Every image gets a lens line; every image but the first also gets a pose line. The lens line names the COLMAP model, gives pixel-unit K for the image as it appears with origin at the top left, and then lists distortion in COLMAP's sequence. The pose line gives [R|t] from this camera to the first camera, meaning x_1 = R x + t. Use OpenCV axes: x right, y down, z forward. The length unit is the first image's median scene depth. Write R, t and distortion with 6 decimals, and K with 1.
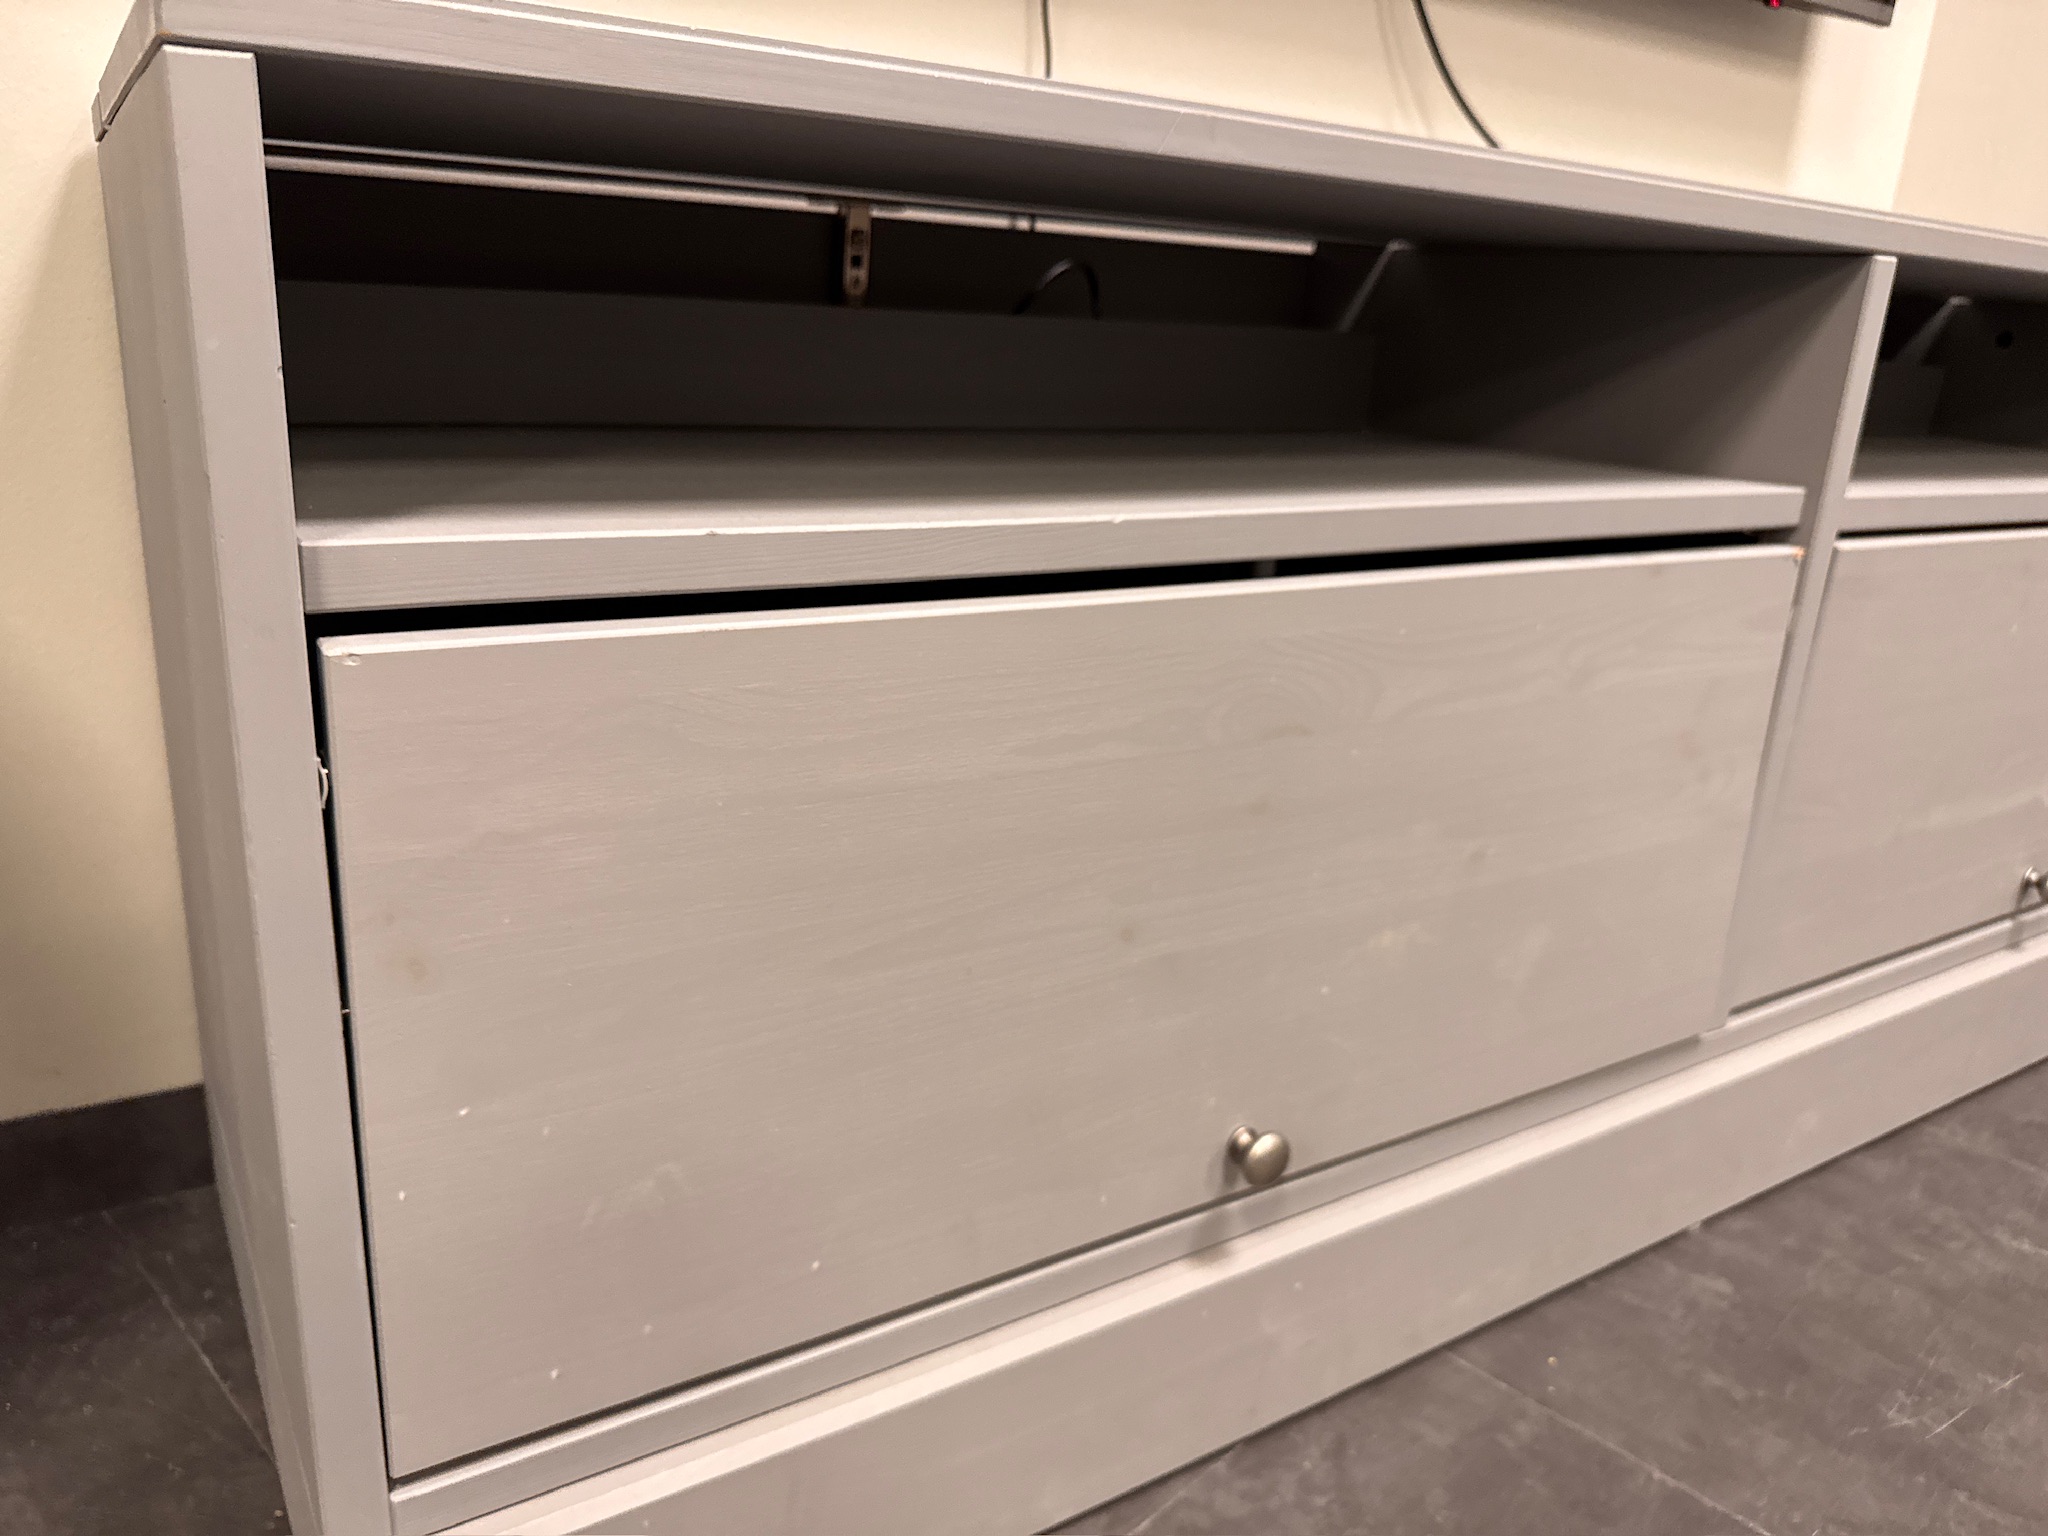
lens RADIAL K [[1484.1, 0, 1011.1], [0, 1484.1, 751.1], [0, 0, 1]] dist [-0.023374, -0.000081]
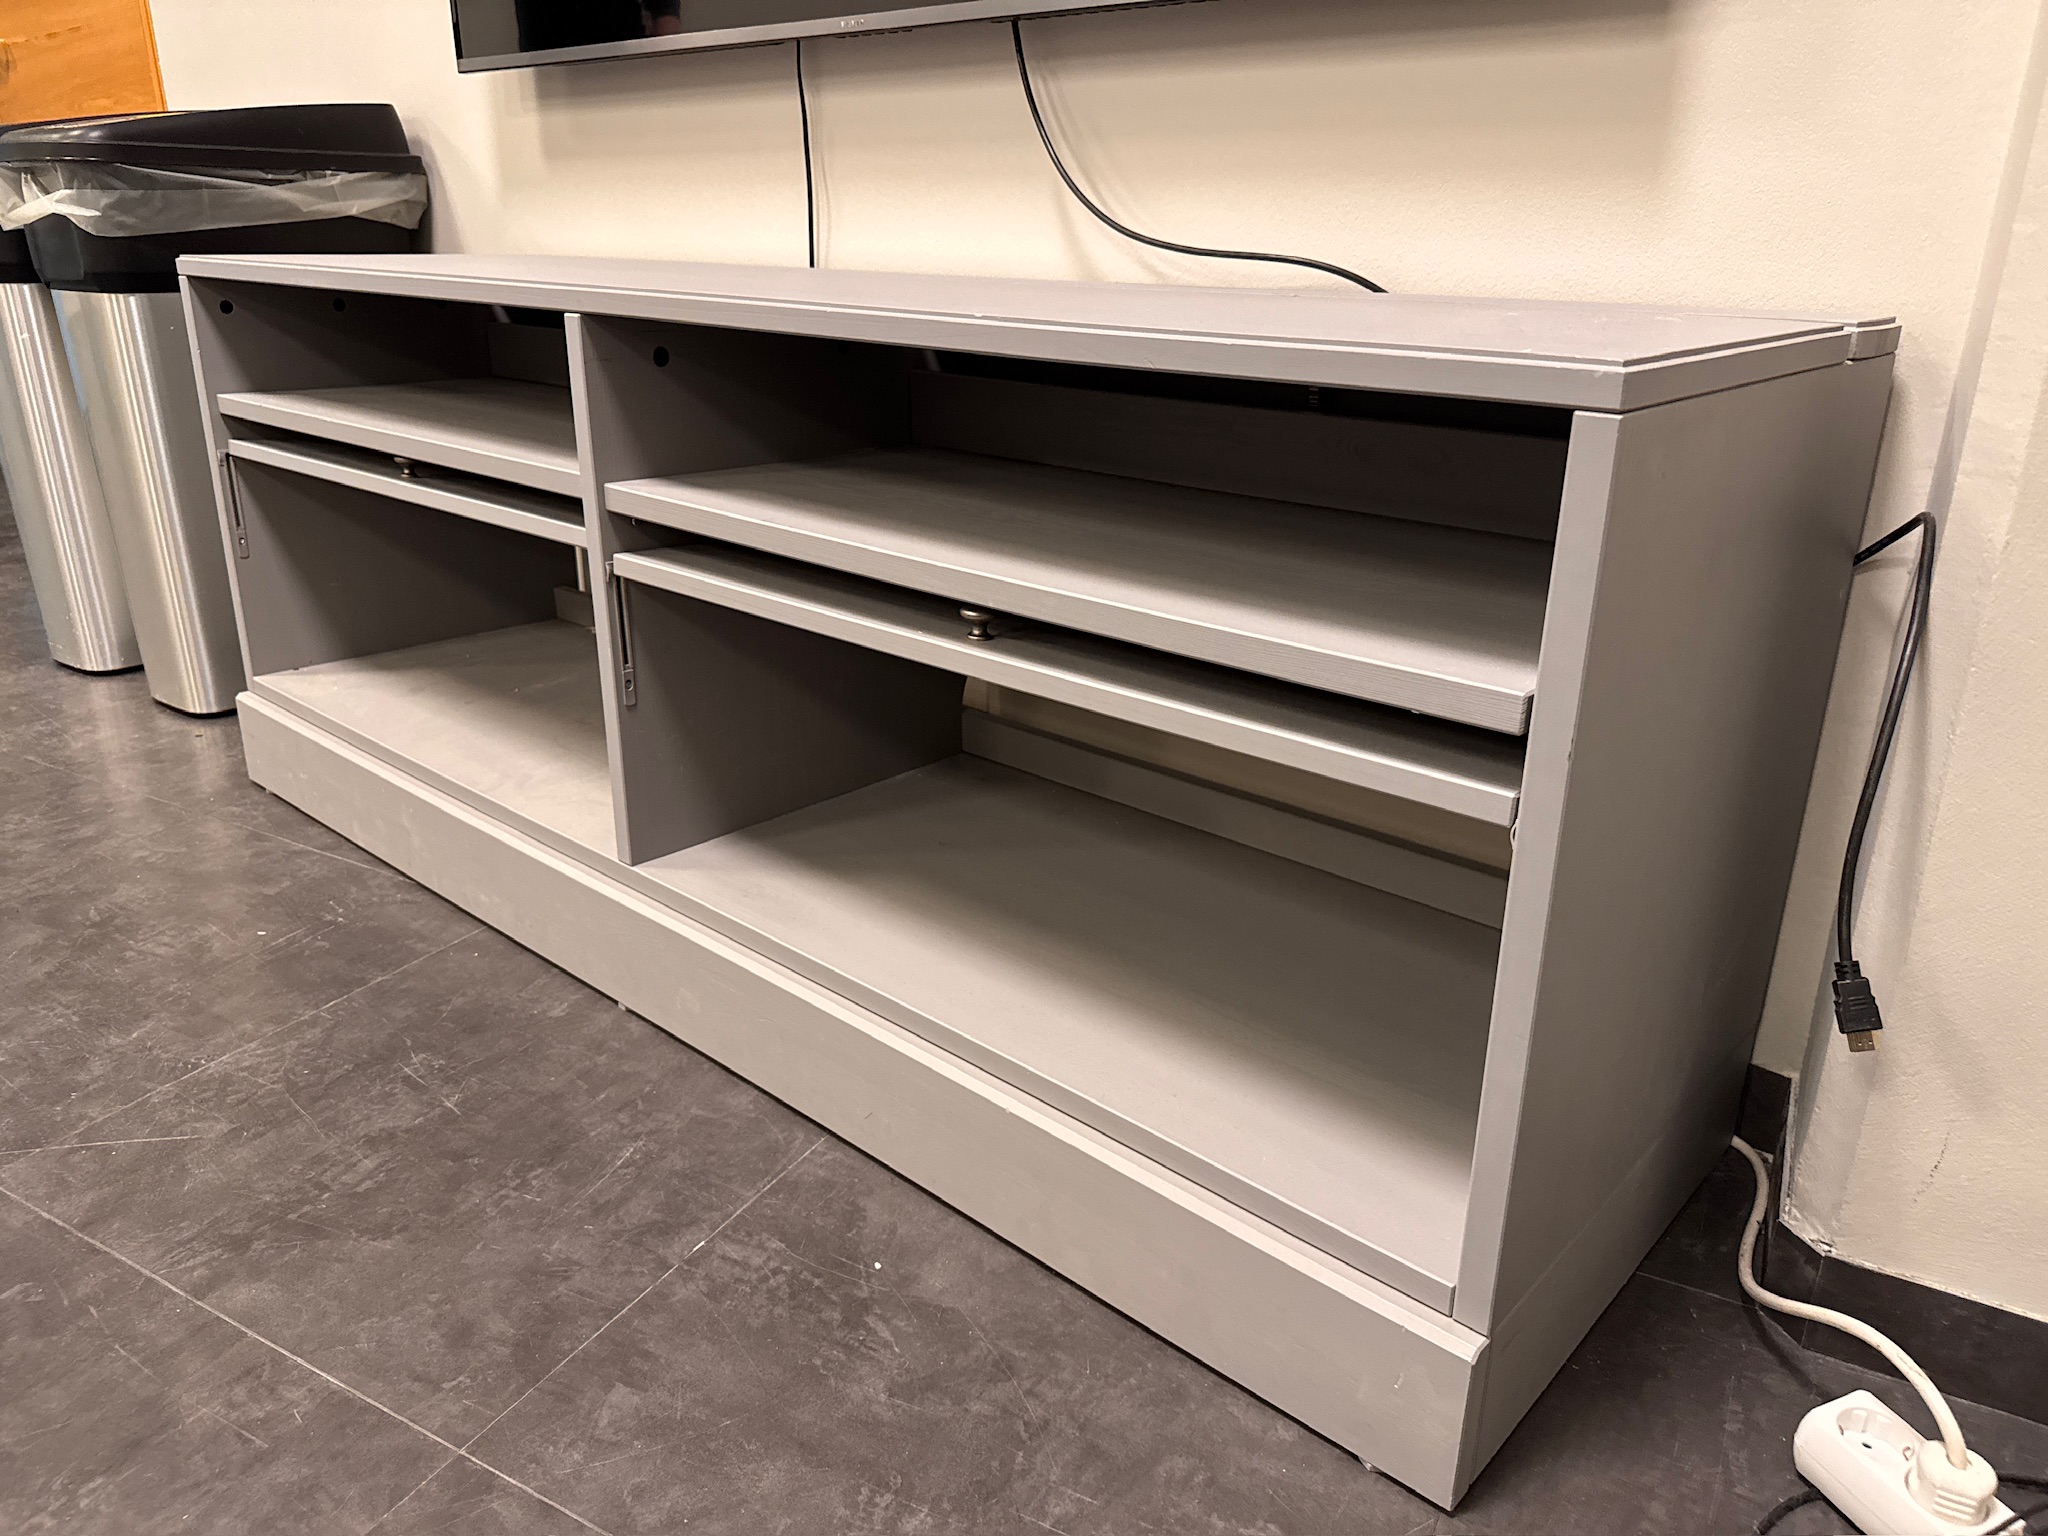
lens RADIAL K [[1445.6, 0, 1024.0], [0, 1445.6, 768.0], [0, 0, 1]] dist [-0.012692, 0.006962]
pose [[0.273231, 0.292961, -0.916252, 2.084753], [-0.281529, 0.935145, 0.215048, -0.343378], [0.919829, 0.199194, 0.337988, 1.002448]]
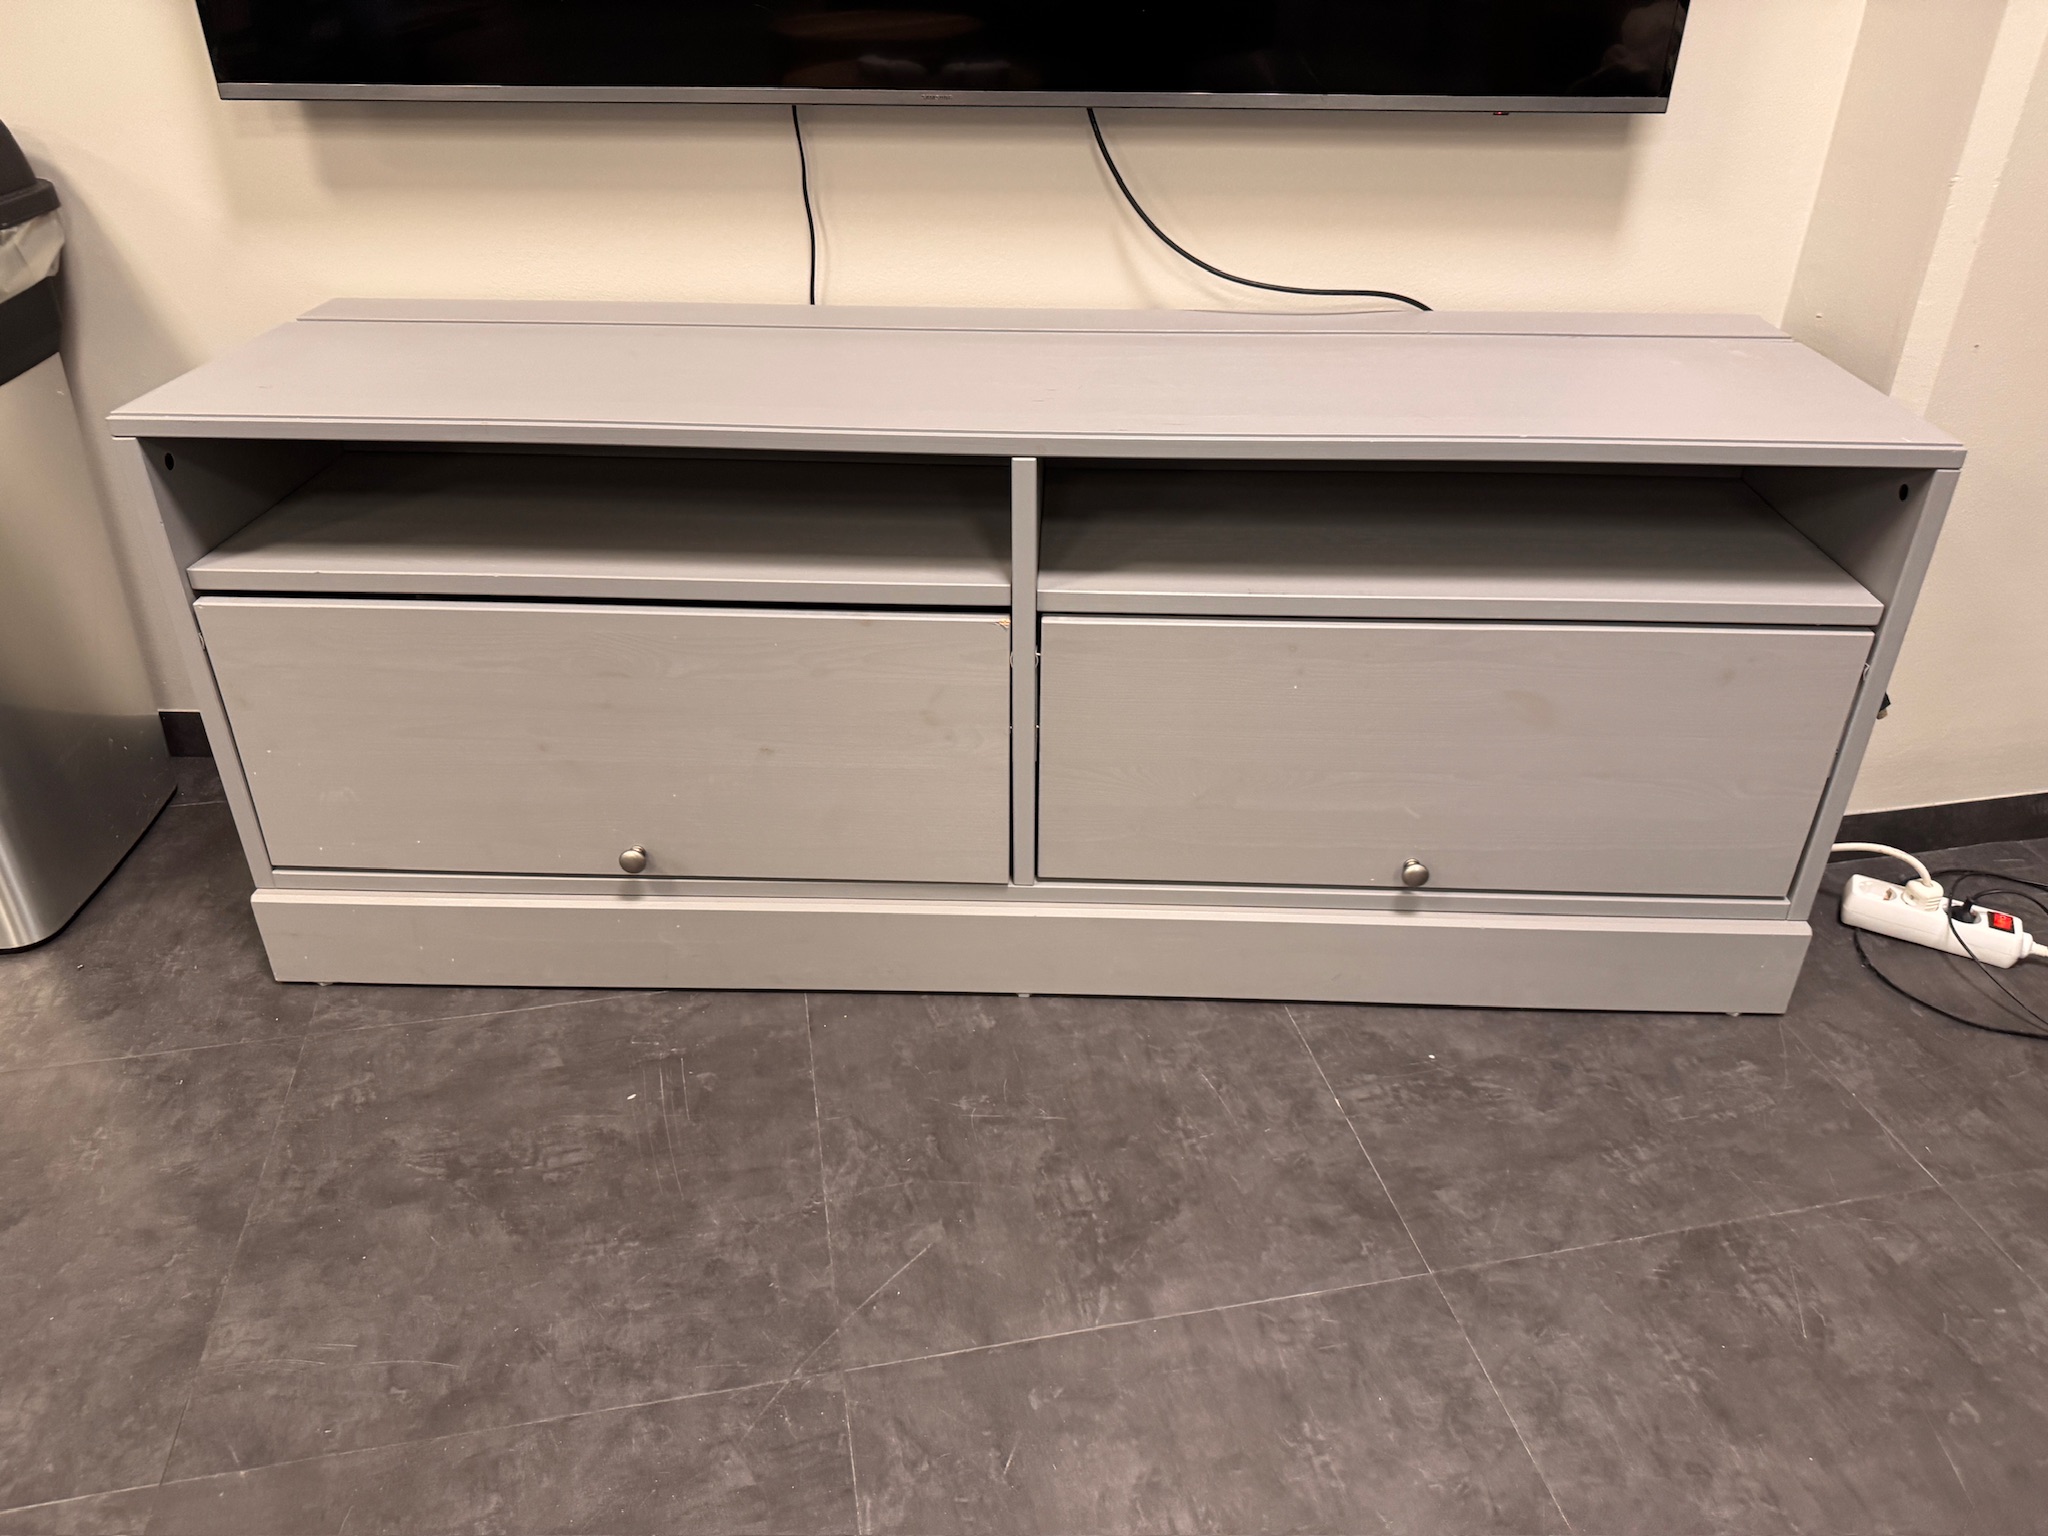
lens RADIAL K [[1426.0, 0, 1024.0], [0, 1426.0, 768.0], [0, 0, 1]] dist [0.095842, -0.162555]
pose [[0.830718, 0.240594, -0.502019, 1.446619], [-0.124660, 0.959281, 0.253456, -0.399741], [0.542557, -0.147968, 0.826884, -0.361955]]
